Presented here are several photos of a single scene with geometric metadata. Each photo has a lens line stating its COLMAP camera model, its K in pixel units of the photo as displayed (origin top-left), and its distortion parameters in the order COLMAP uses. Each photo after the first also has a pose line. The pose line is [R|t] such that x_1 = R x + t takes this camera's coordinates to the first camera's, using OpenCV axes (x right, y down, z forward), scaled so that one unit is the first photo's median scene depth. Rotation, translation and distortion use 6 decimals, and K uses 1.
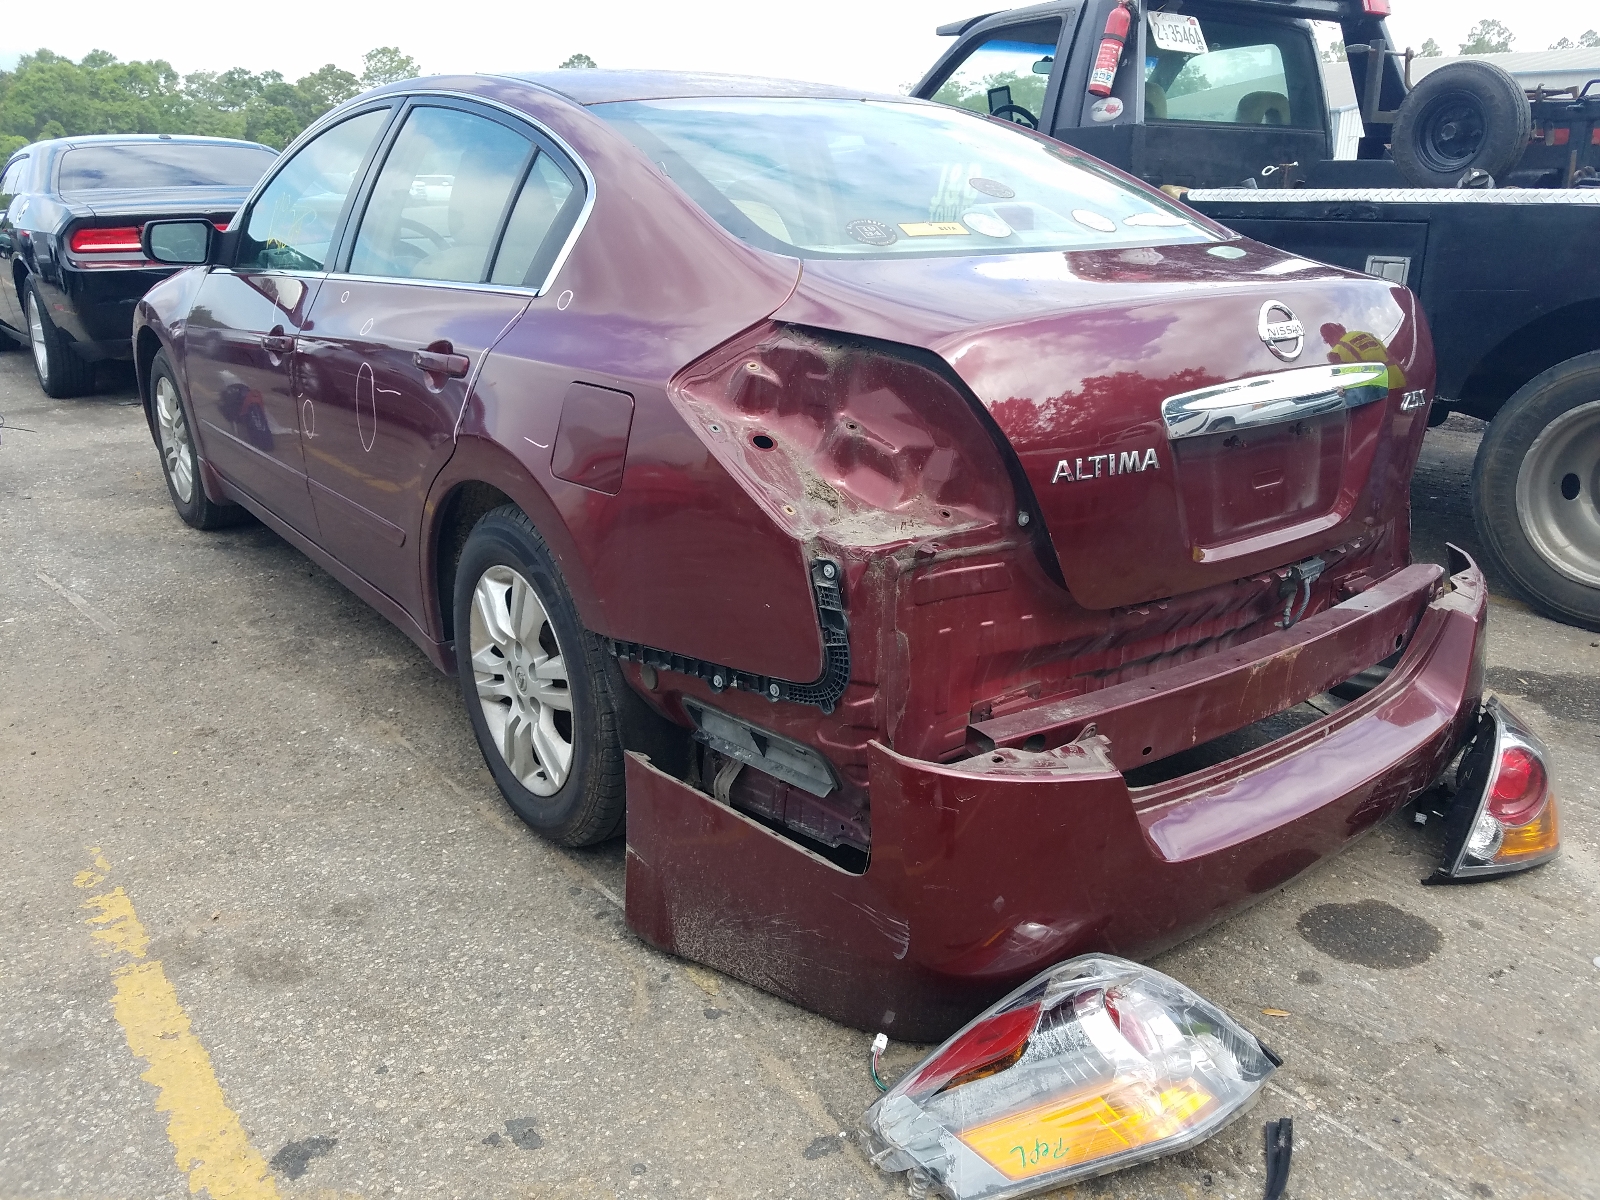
lens RADIAL K [[1259.3, 0, 818.5], [0, 1259.3, 609.1], [0, 0, 1]] dist [0.003125, 0.006941]
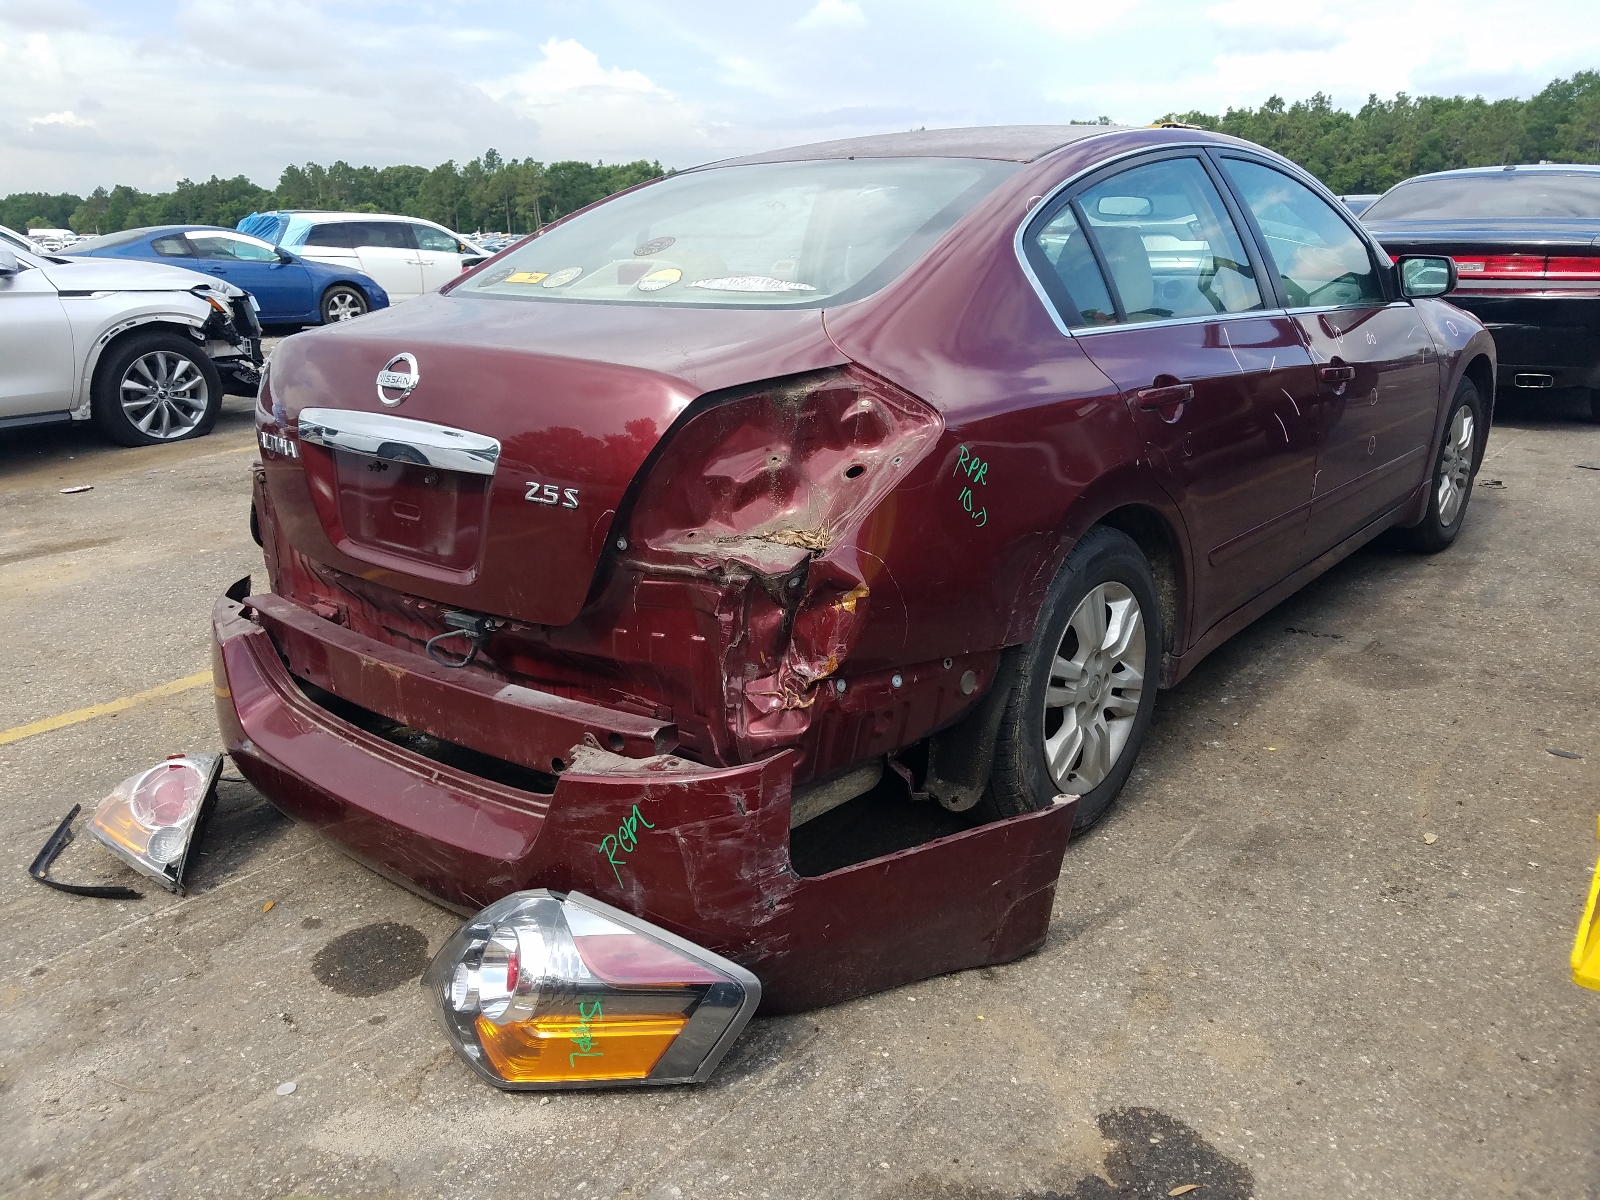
lens RADIAL K [[1243.5, 0, 800.0], [0, 1243.5, 600.0], [0, 0, 1]] dist [-0.002972, 0.000779]
pose [[0.219320, 0.287261, -0.932405, 1.571989], [-0.300694, 0.929055, 0.215499, -0.394953], [0.928160, 0.233106, 0.290138, 1.082193]]
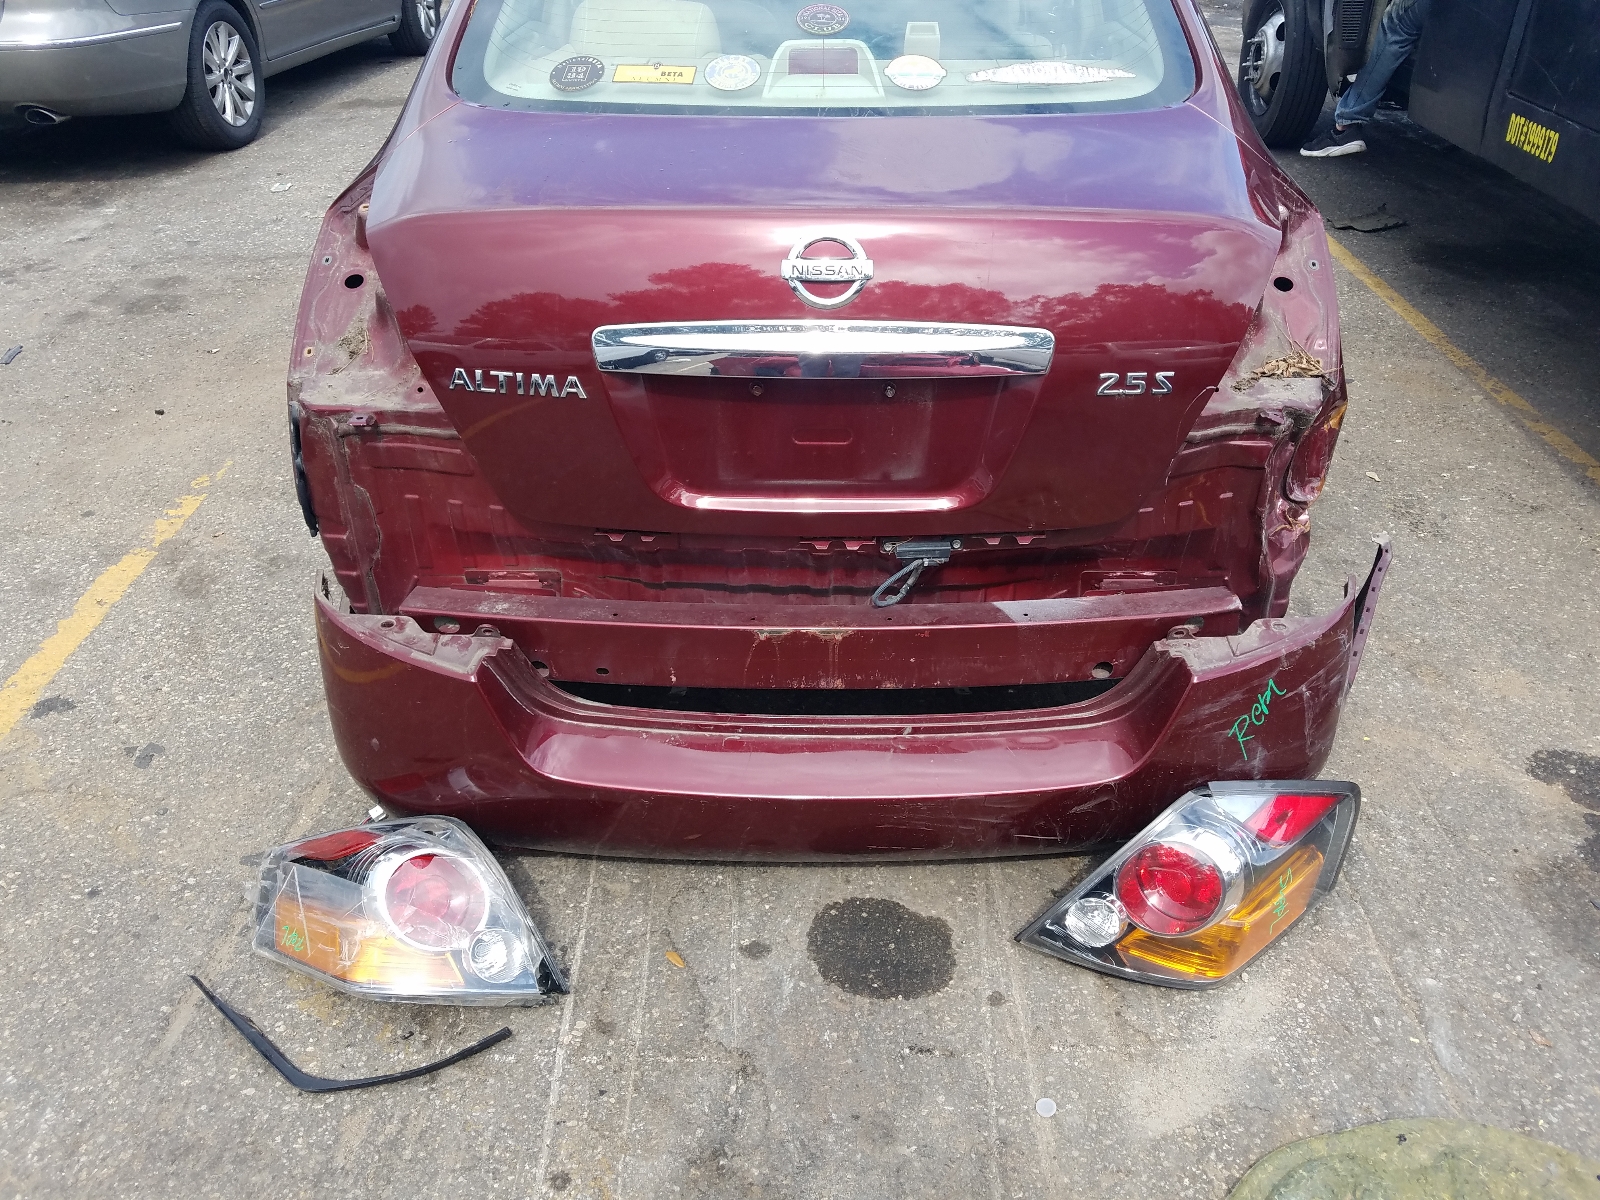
lens RADIAL K [[1243.5, 0, 800.0], [0, 1243.5, 600.0], [0, 0, 1]] dist [-0.002972, 0.000779]
pose [[0.783750, 0.339468, -0.520093, 0.872352], [-0.204599, 0.931784, 0.299864, -0.265303], [0.586408, -0.128608, 0.799741, 0.313675]]
